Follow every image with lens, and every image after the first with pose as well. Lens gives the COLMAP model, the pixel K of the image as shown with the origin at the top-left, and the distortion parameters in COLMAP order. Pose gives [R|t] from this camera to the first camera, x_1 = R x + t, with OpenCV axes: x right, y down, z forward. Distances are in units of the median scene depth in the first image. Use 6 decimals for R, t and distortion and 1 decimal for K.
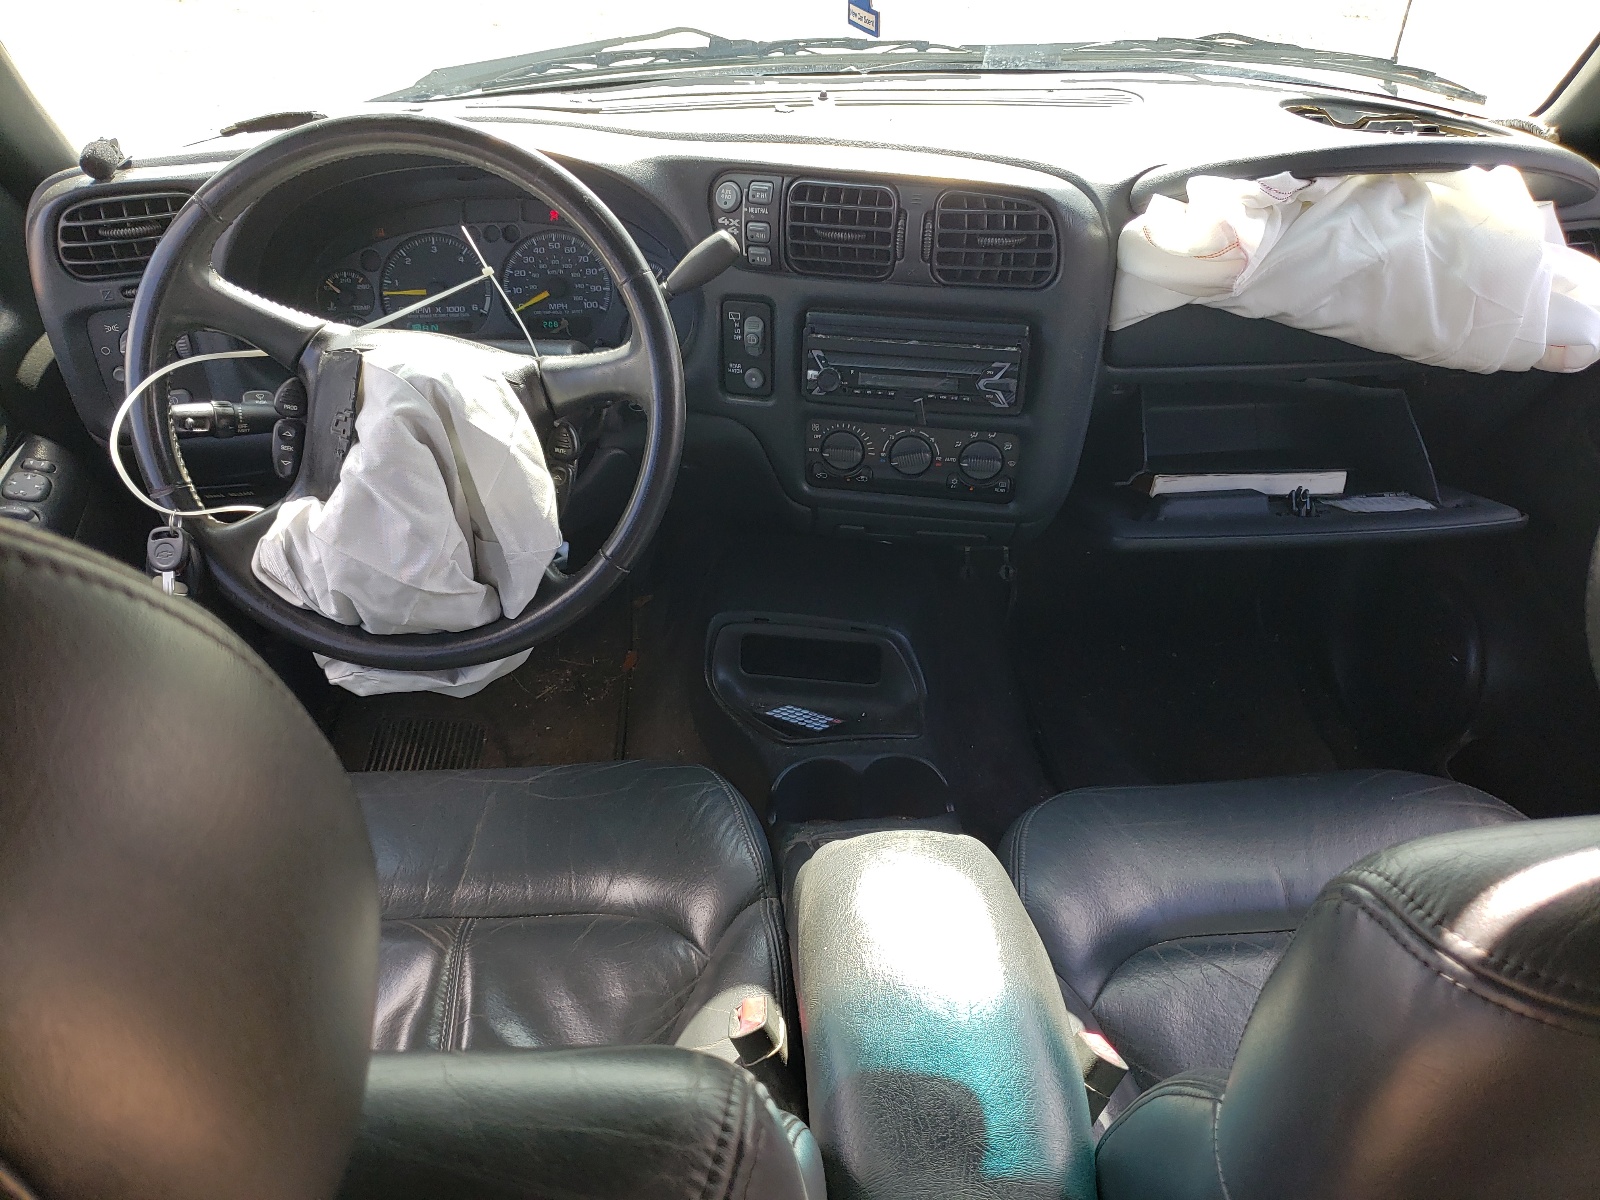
lens RADIAL K [[1209.4, 0, 801.4], [0, 1209.4, 600.8], [0, 0, 1]] dist [-0.034300, -0.002242]
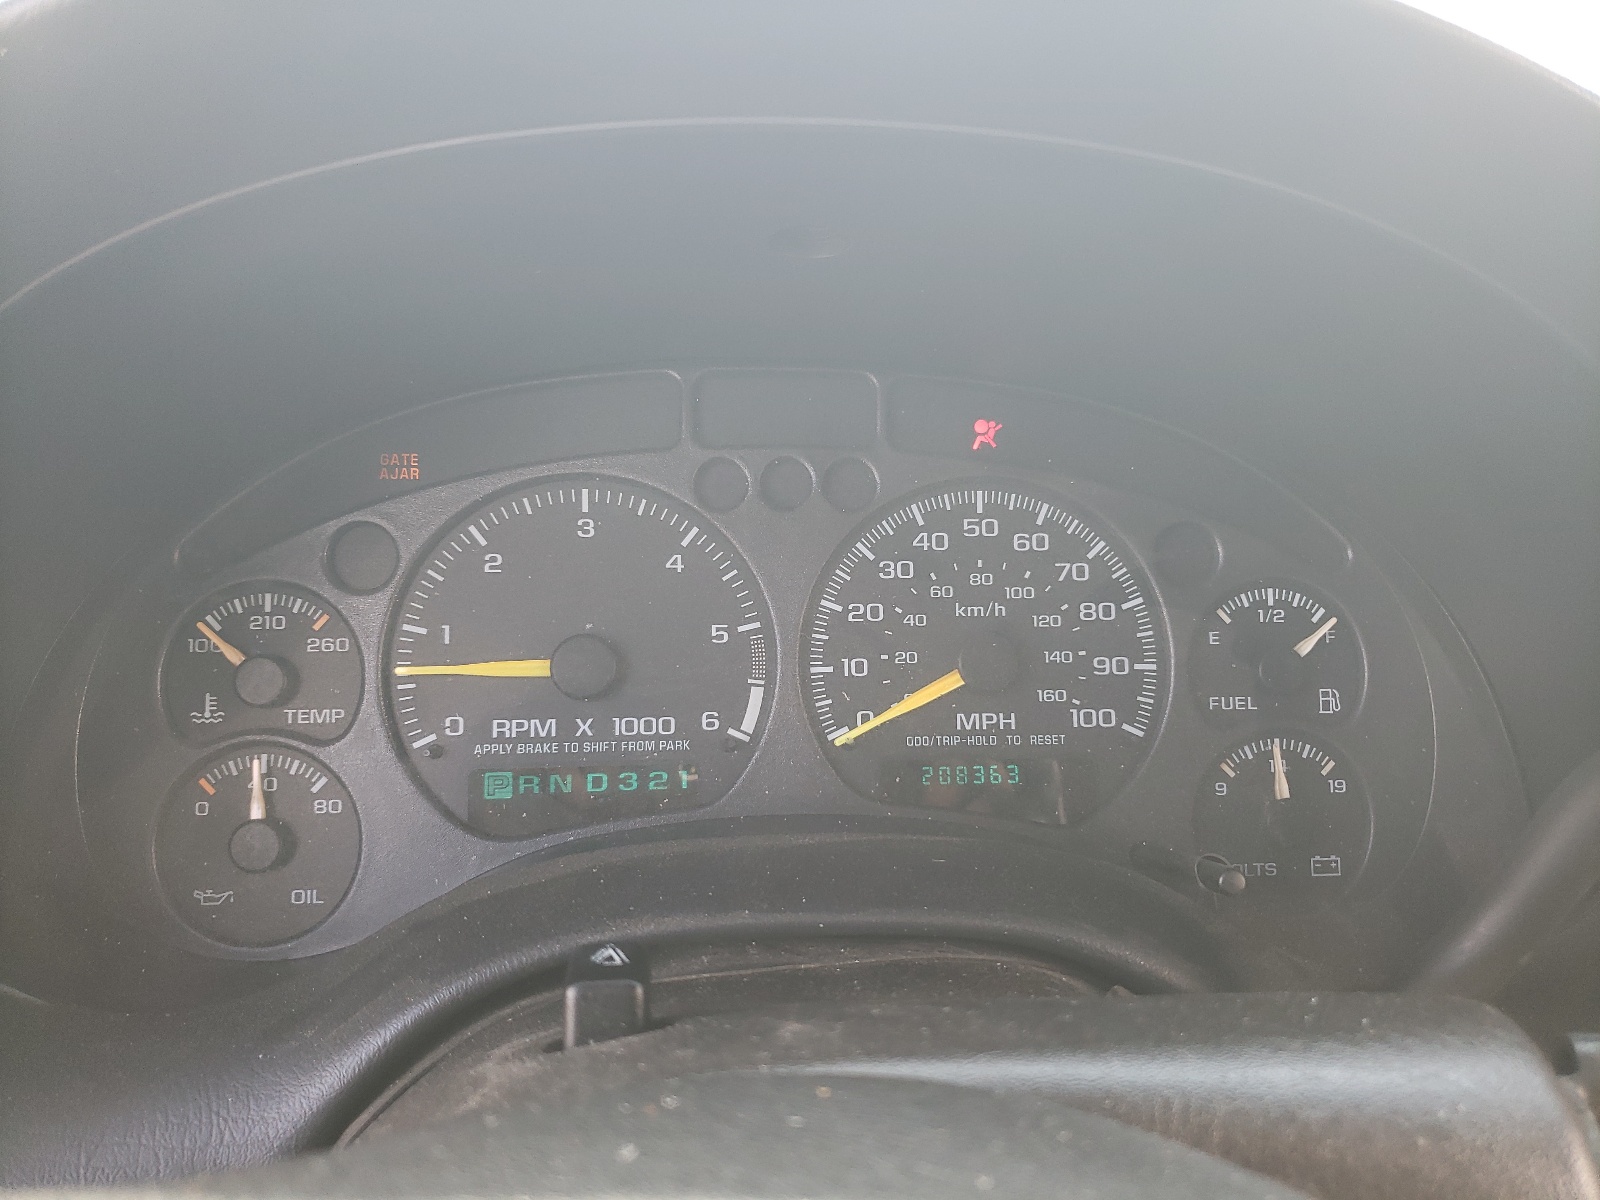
lens RADIAL K [[1209.4, 0, 799.5], [0, 1209.4, 596.7], [0, 0, 1]] dist [-0.034300, -0.002242]
pose [[0.995852, 0.020126, 0.088735, -0.277816], [0.003848, 0.965041, -0.262070, -0.196405], [-0.090908, 0.261325, 0.960961, 0.708925]]
